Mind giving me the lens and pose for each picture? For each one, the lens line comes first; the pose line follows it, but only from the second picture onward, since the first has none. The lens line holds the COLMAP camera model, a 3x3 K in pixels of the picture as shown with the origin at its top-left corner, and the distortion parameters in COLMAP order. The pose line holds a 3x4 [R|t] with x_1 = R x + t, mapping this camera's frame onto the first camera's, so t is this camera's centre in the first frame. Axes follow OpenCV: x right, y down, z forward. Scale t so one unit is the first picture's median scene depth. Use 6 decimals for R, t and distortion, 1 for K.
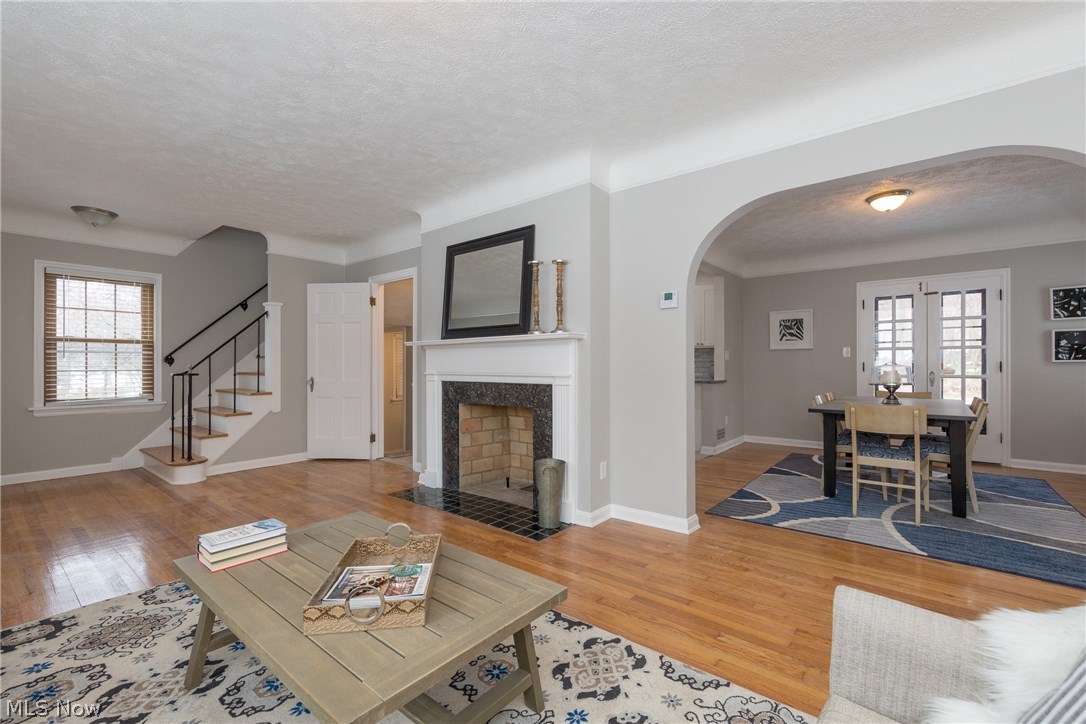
lens RADIAL K [[466.5, 0, 544.0], [0, 466.5, 363.7], [0, 0, 1]] dist [0.001290, -0.000200]
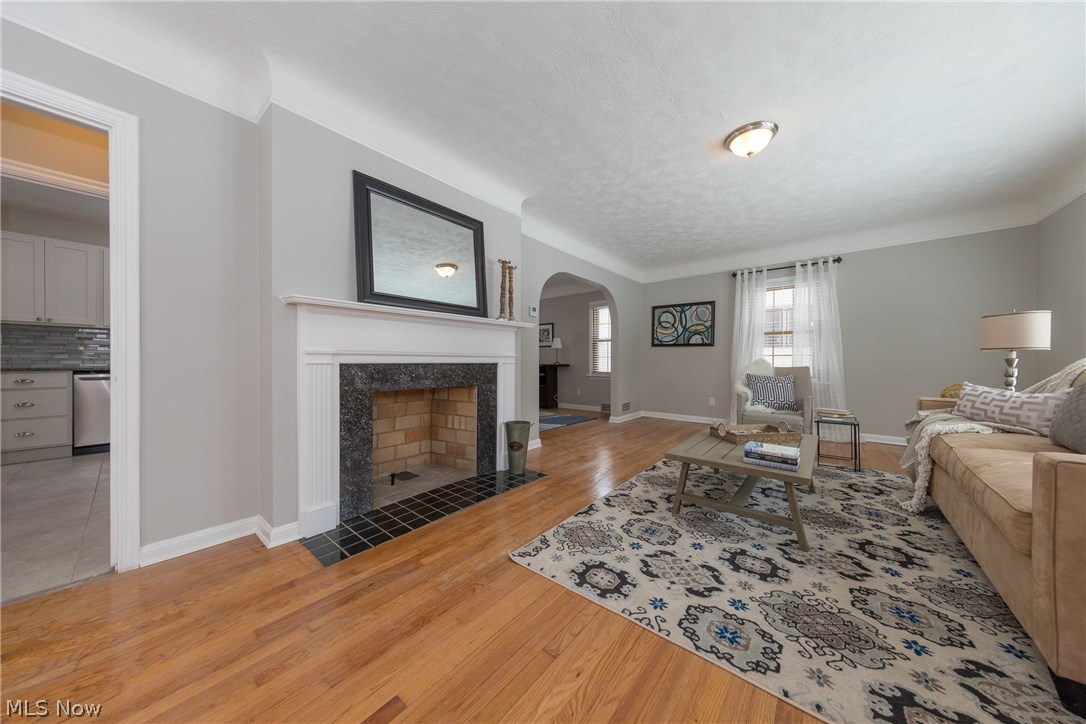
lens RADIAL K [[345.4, 0, 547.4], [0, 345.4, 364.4], [0, 0, 1]] dist [0.003529, -0.000119]
pose [[-0.000210, -0.006120, 0.999981, -0.639356], [-0.004069, 0.999973, 0.006119, 0.030145], [-0.999992, -0.004067, -0.000235, 0.627225]]
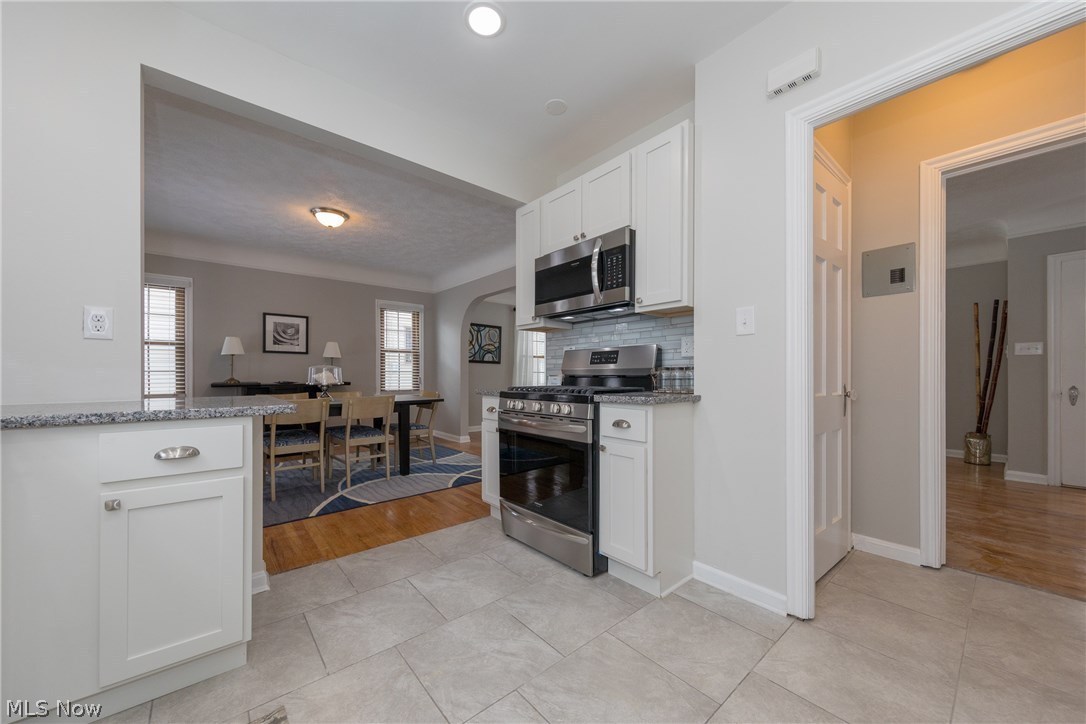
lens RADIAL K [[395.1, 0, 531.9], [0, 395.1, 377.0], [0, 0, 1]] dist [0.008544, 0.000083]
pose [[-0.982212, 0.001166, 0.187773, 0.079252], [0.001562, 0.999997, 0.001960, 0.023749], [-0.187770, 0.002218, -0.982210, 1.591927]]
